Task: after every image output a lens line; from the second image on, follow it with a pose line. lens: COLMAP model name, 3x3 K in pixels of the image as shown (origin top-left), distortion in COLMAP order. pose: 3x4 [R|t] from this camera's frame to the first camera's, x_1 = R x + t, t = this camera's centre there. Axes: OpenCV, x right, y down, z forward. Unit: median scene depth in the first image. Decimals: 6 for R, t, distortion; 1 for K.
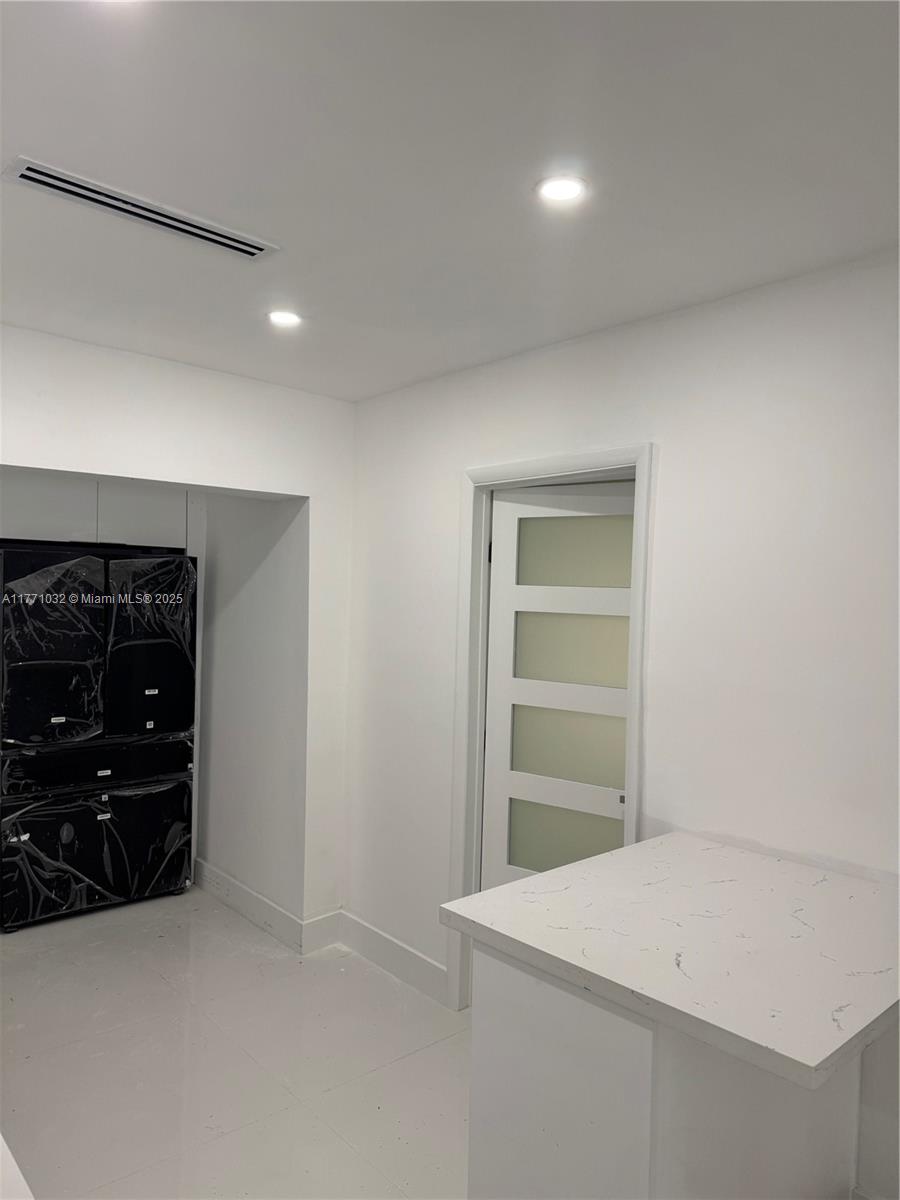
lens RADIAL K [[847.3, 0, 465.0], [0, 847.3, 598.0], [0, 0, 1]] dist [0.098921, -0.193141]
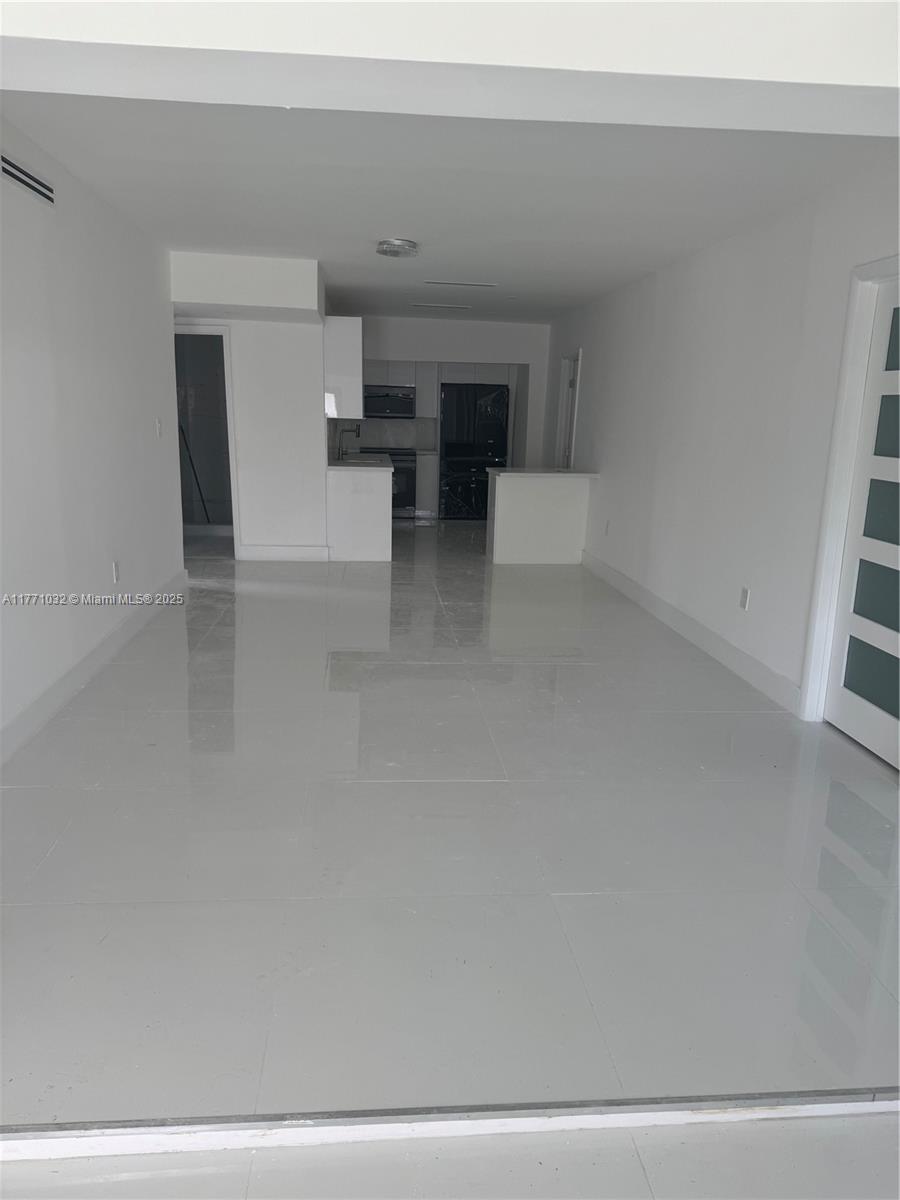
lens RADIAL K [[847.7, 0, 450.0], [0, 847.7, 600.0], [0, 0, 1]] dist [0.141850, -0.204194]
pose [[0.787166, 0.134076, -0.601991, 1.273923], [-0.011104, 0.979007, 0.203525, 0.057907], [0.616641, -0.153524, 0.772130, -1.280832]]
